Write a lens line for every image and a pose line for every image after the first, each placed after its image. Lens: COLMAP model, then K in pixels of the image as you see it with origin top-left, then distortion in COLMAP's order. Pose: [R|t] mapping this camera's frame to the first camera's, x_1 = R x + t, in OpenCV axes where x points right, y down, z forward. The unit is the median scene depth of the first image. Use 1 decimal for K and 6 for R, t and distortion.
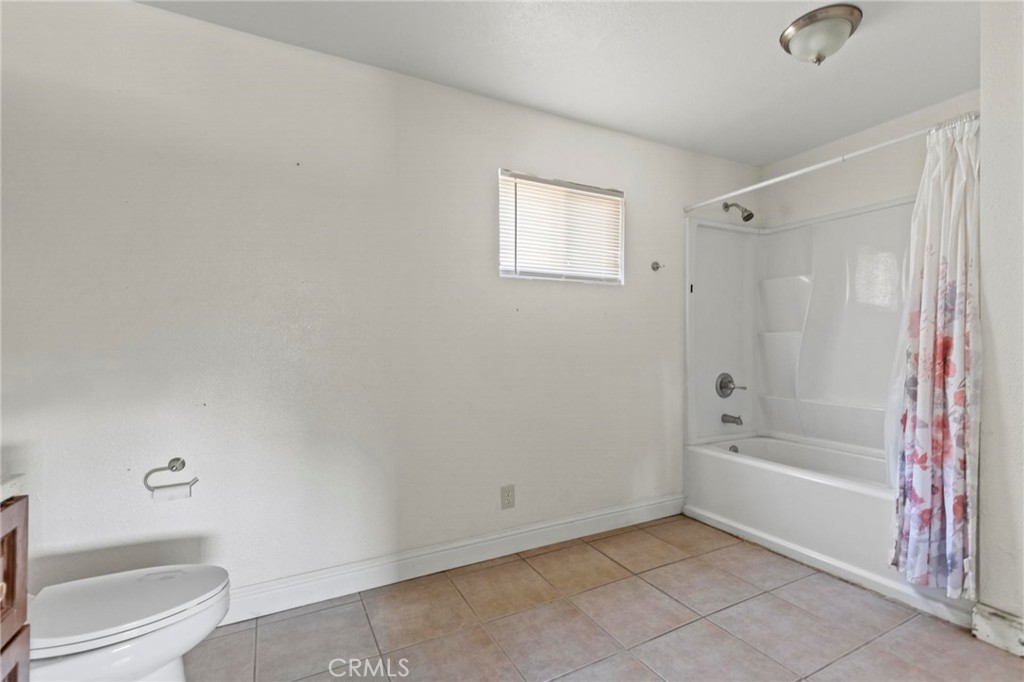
lens RADIAL K [[461.2, 0, 511.6], [0, 461.2, 342.3], [0, 0, 1]] dist [0.007130, -0.000445]
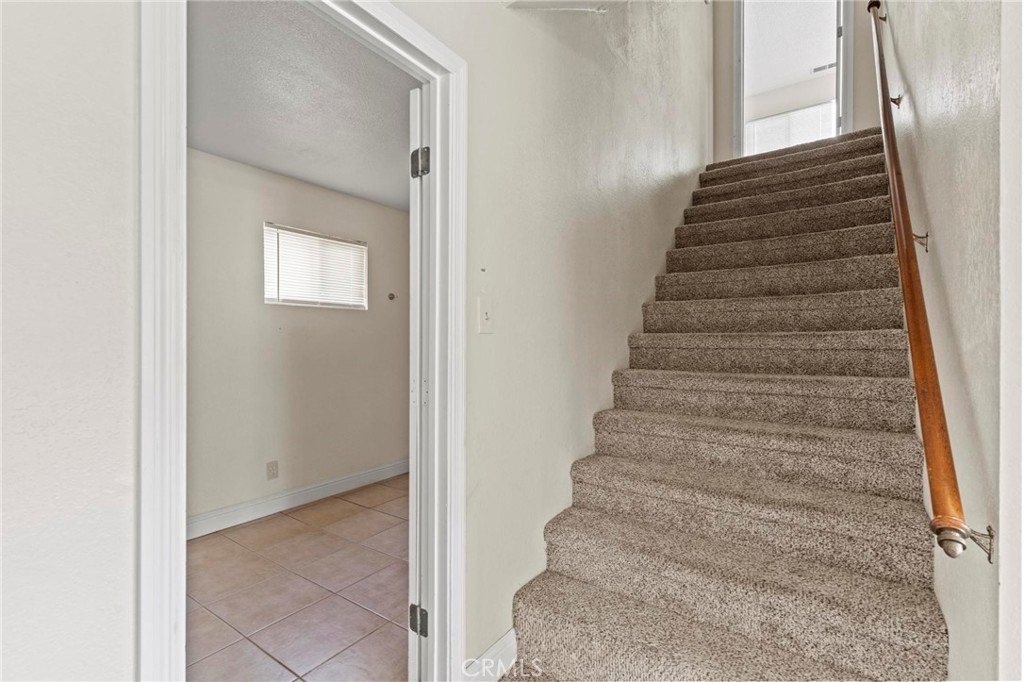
lens RADIAL K [[461.2, 0, 516.5], [0, 461.2, 341.4], [0, 0, 1]] dist [0.007130, -0.000445]
pose [[0.887781, -0.004658, 0.460243, 0.004280], [0.006254, 0.999979, -0.001943, -0.028052], [-0.460224, 0.004604, 0.887791, -0.492436]]
